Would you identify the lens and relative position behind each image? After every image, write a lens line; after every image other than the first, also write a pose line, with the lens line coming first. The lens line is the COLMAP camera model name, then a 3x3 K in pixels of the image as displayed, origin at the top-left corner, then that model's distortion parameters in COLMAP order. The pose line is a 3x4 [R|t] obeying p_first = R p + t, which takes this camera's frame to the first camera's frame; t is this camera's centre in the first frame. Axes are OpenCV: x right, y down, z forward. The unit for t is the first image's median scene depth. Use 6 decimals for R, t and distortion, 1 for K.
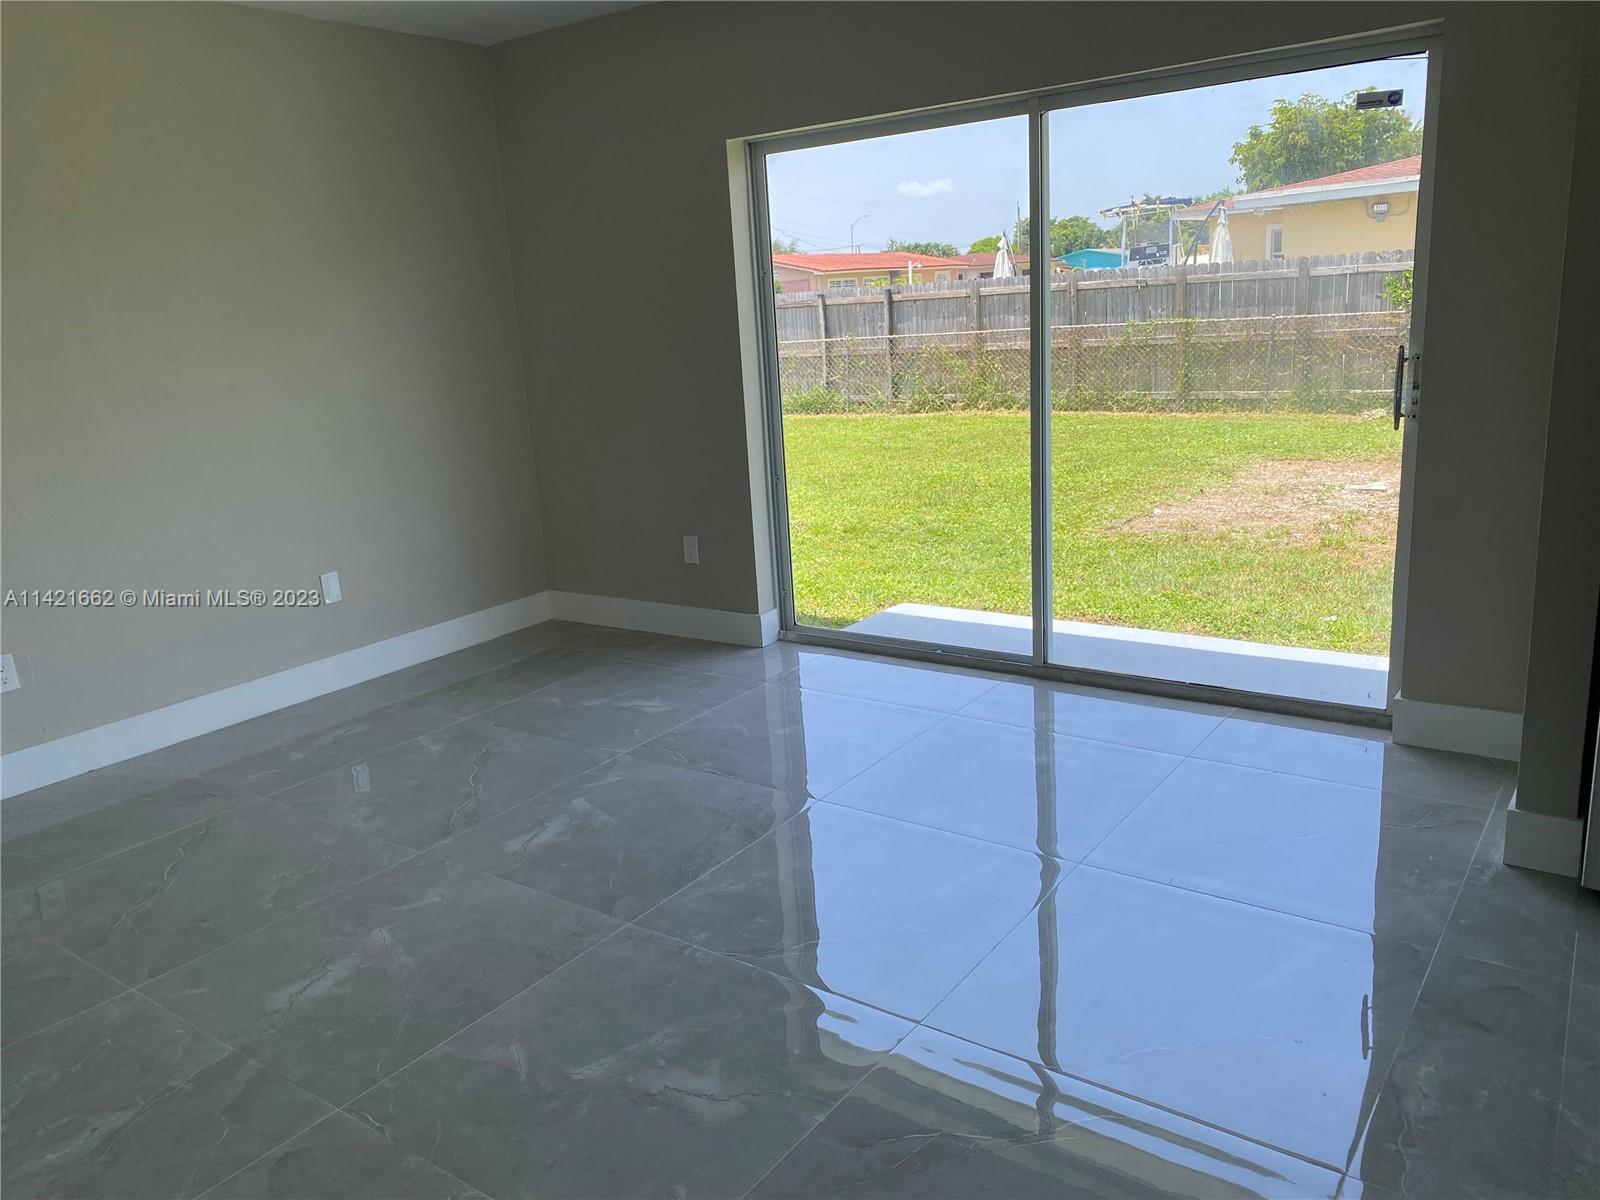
lens RADIAL K [[1199.9, 0, 800.6], [0, 1199.9, 594.4], [0, 0, 1]] dist [0.033117, -0.010186]
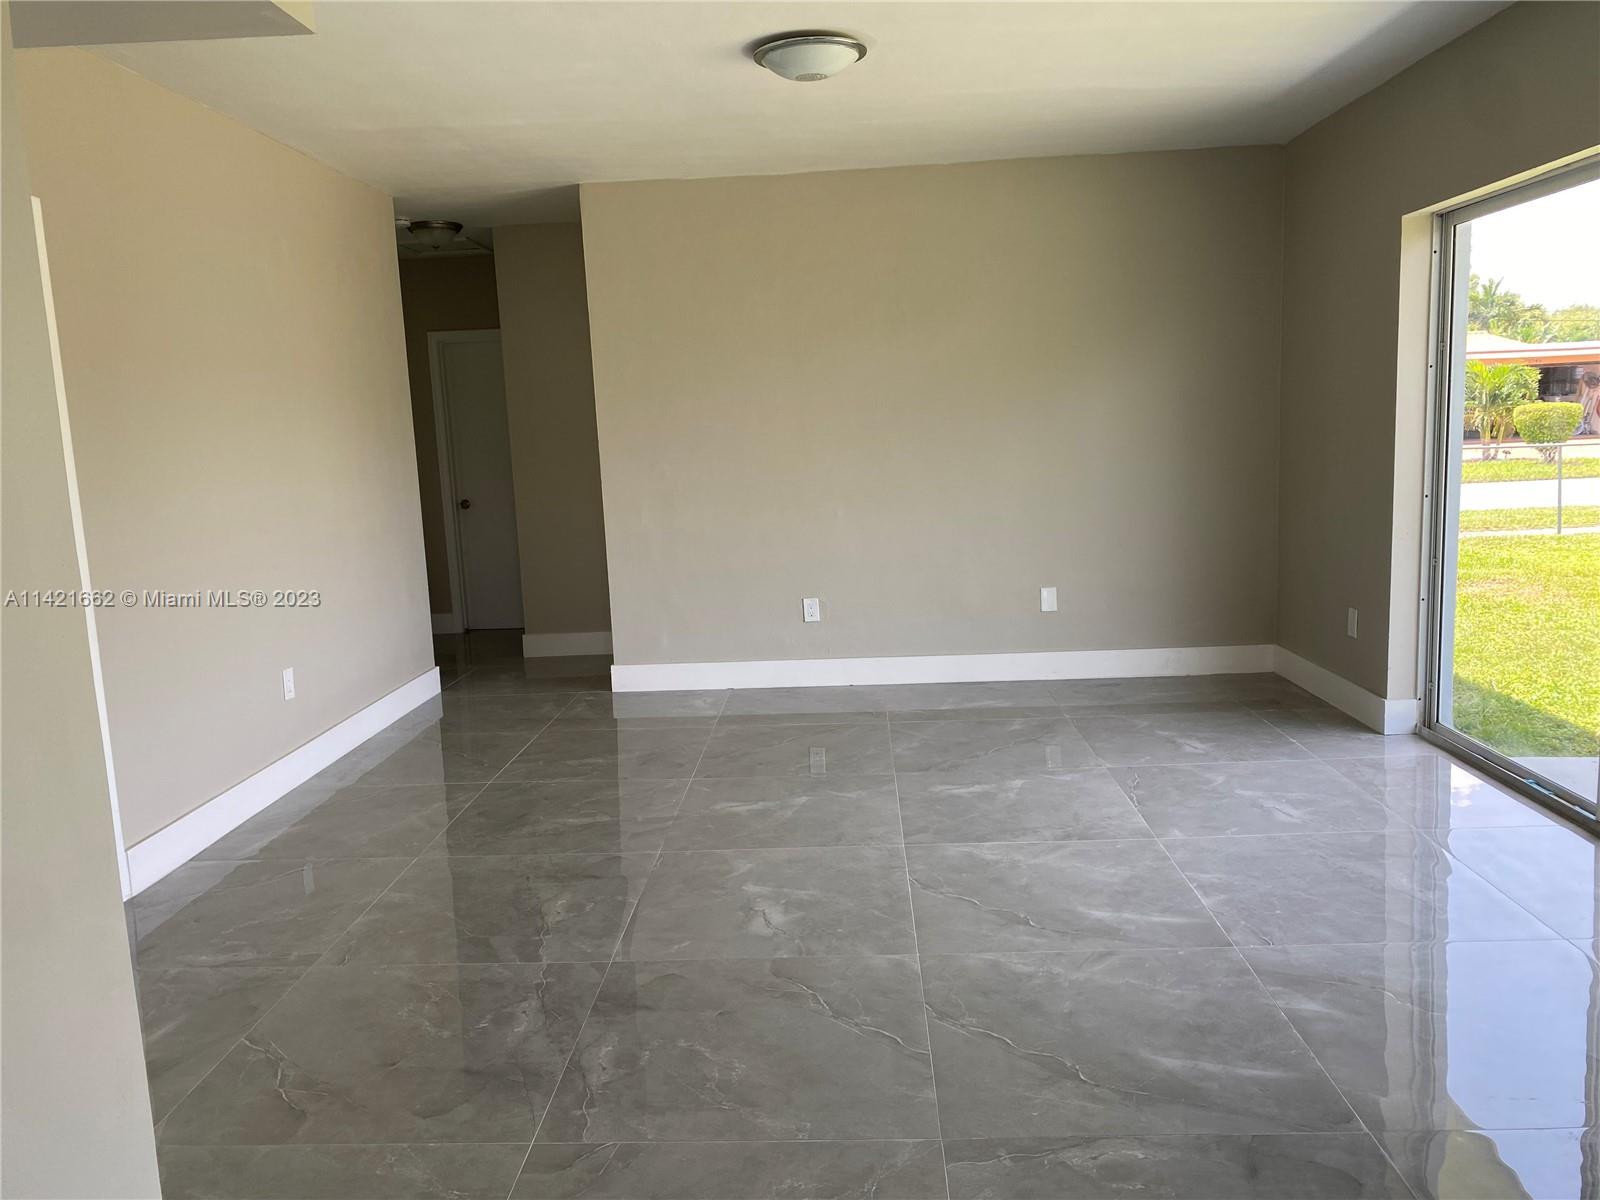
lens RADIAL K [[1199.9, 0, 797.0], [0, 1199.9, 600.8], [0, 0, 1]] dist [0.033117, -0.010186]
pose [[0.566557, 0.164405, -0.807456, 0.654147], [-0.195447, 0.978743, 0.062144, -0.041239], [0.800509, 0.122607, 0.586646, 0.072309]]
